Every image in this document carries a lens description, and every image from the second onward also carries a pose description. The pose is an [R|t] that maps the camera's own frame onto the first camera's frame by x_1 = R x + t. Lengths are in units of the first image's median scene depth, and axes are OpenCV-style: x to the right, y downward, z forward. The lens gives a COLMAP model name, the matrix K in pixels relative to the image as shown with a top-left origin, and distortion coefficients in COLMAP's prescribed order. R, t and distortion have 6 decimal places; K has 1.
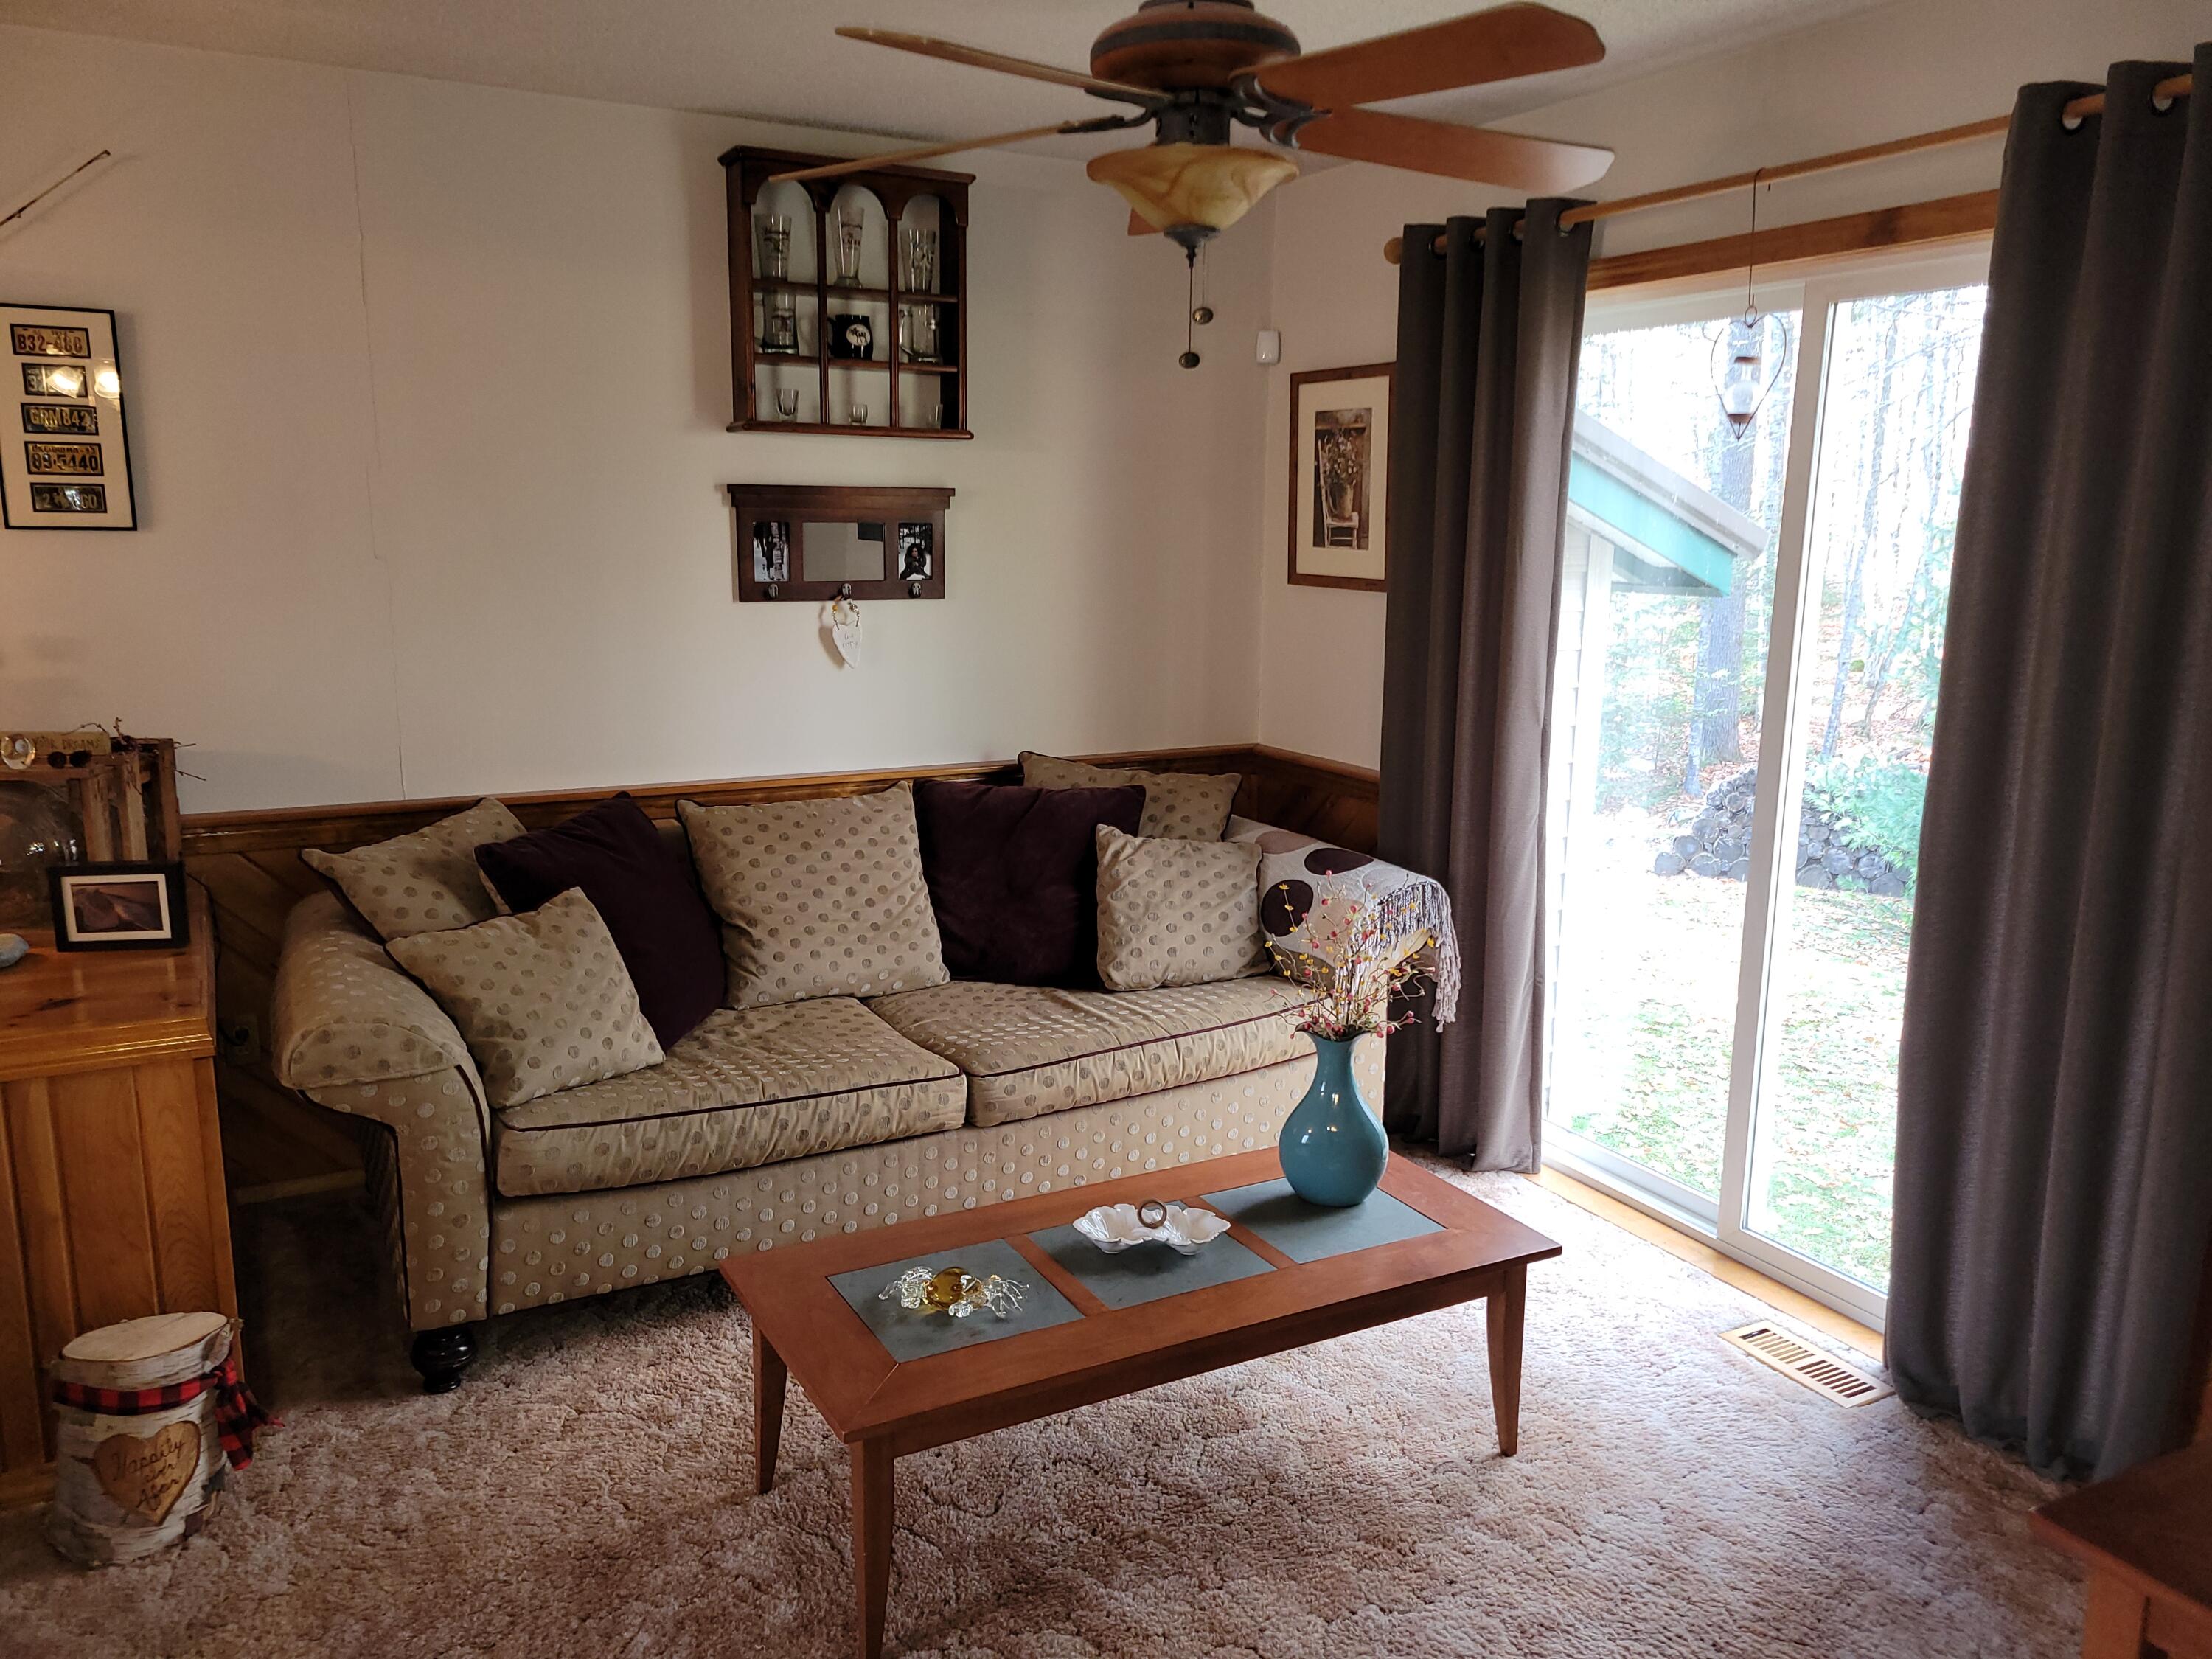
lens RADIAL K [[1645.3, 0, 1114.6], [0, 1645.3, 836.1], [0, 0, 1]] dist [0.053710, -0.030812]
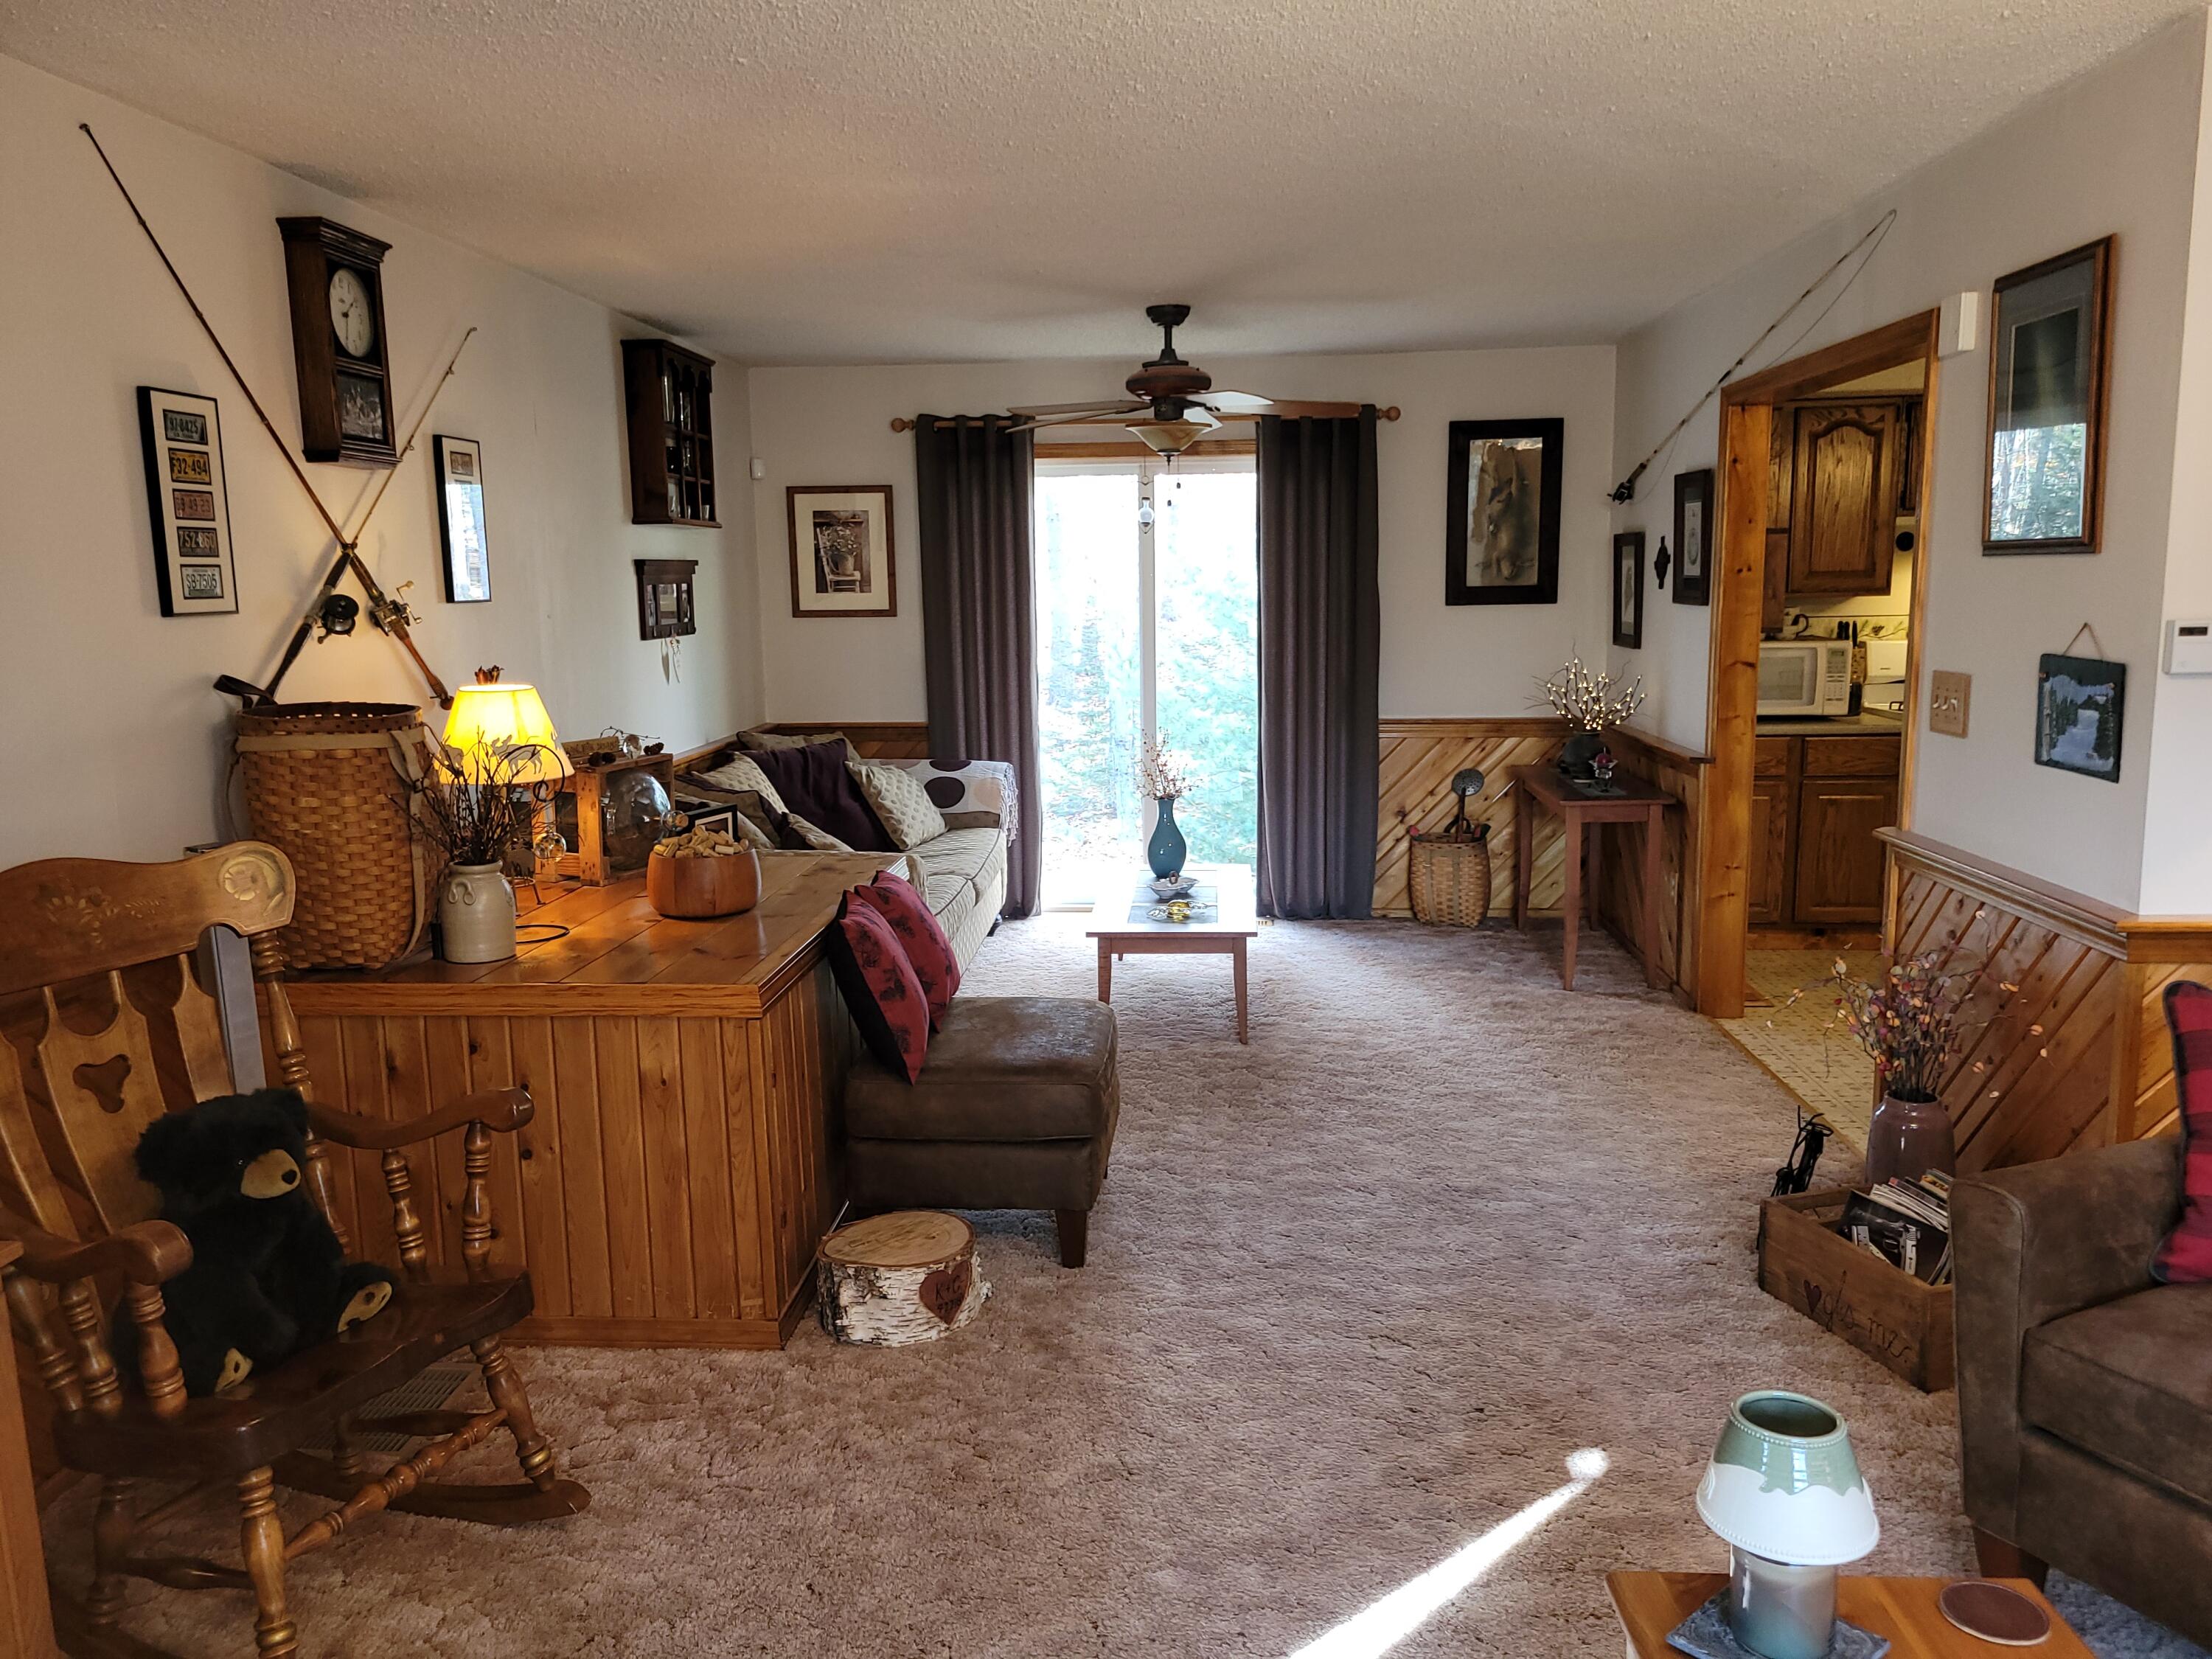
lens RADIAL K [[1645.3, 0, 1101.7], [0, 1645.3, 829.7], [0, 0, 1]] dist [0.053710, -0.030812]
pose [[0.532196, -0.151412, 0.832972, -1.342531], [0.185818, 0.980777, 0.059557, 0.009722], [-0.825978, 0.123085, 0.550101, -0.112422]]
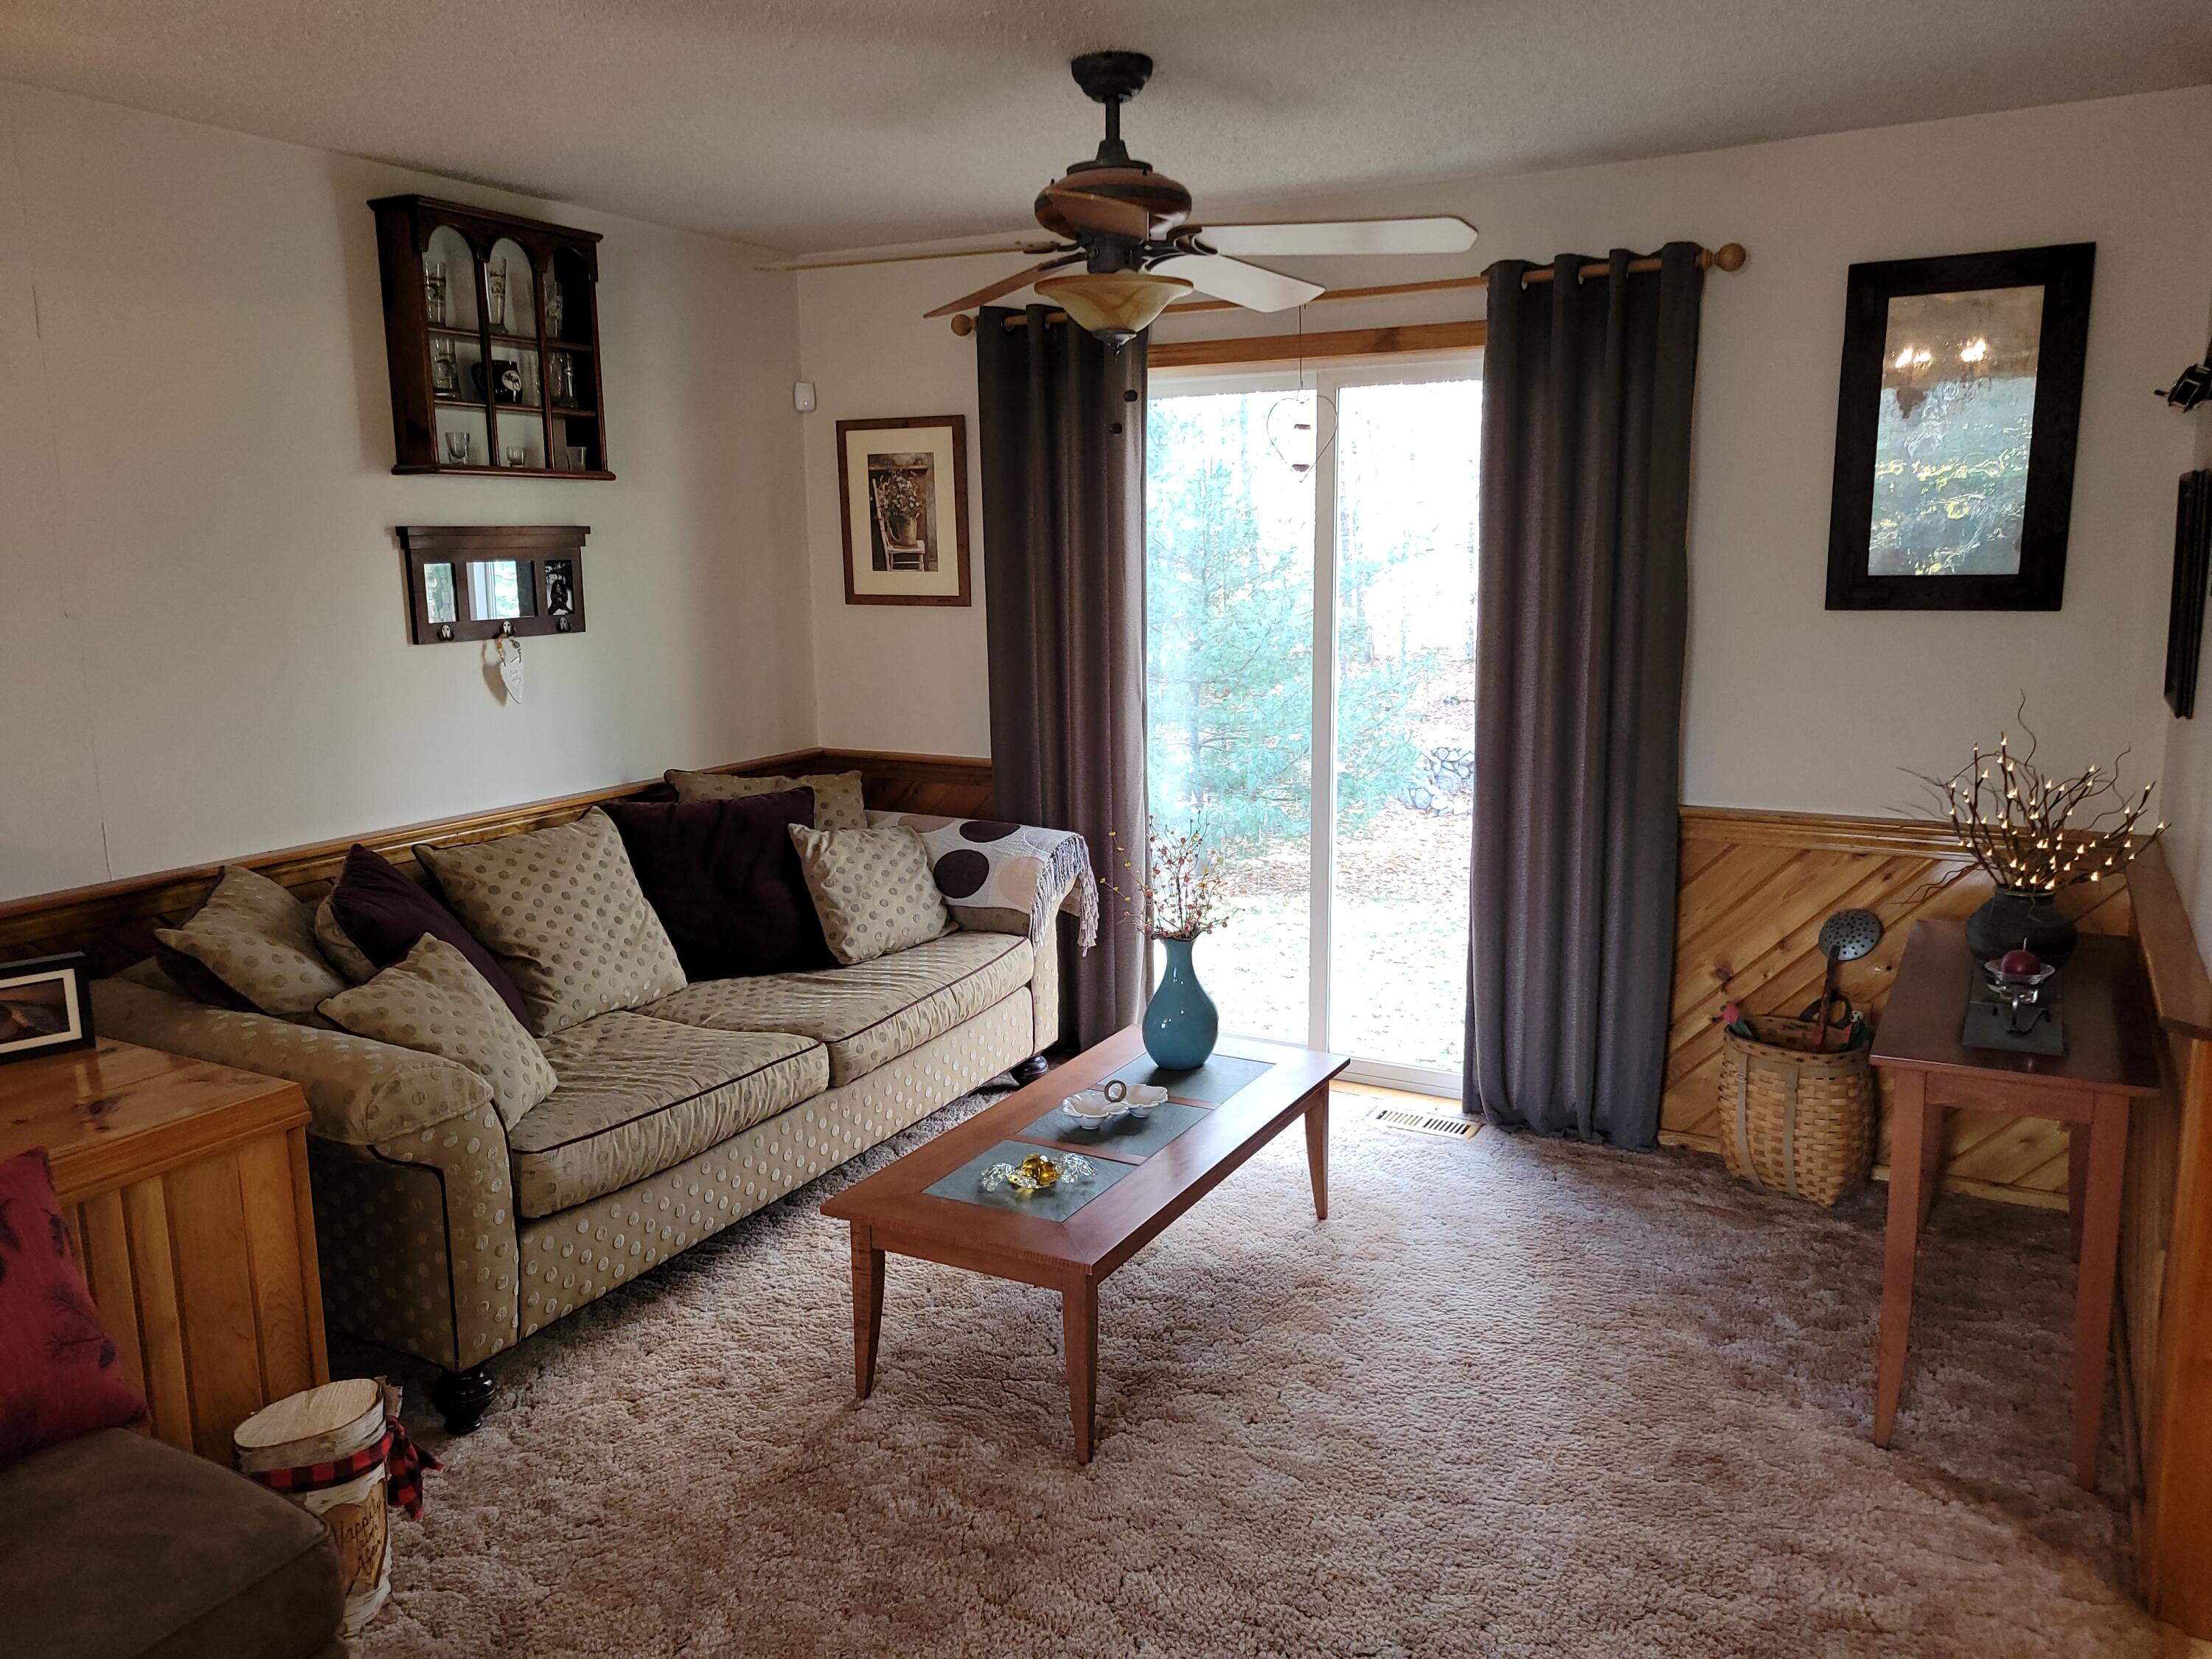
lens RADIAL K [[1645.3, 0, 1093.9], [0, 1645.3, 826.3], [0, 0, 1]] dist [0.053710, -0.030812]
pose [[0.839380, -0.117721, 0.530644, -0.461046], [0.127163, 0.991703, 0.018856, -0.000449], [-0.528461, 0.051651, 0.847385, -0.058744]]
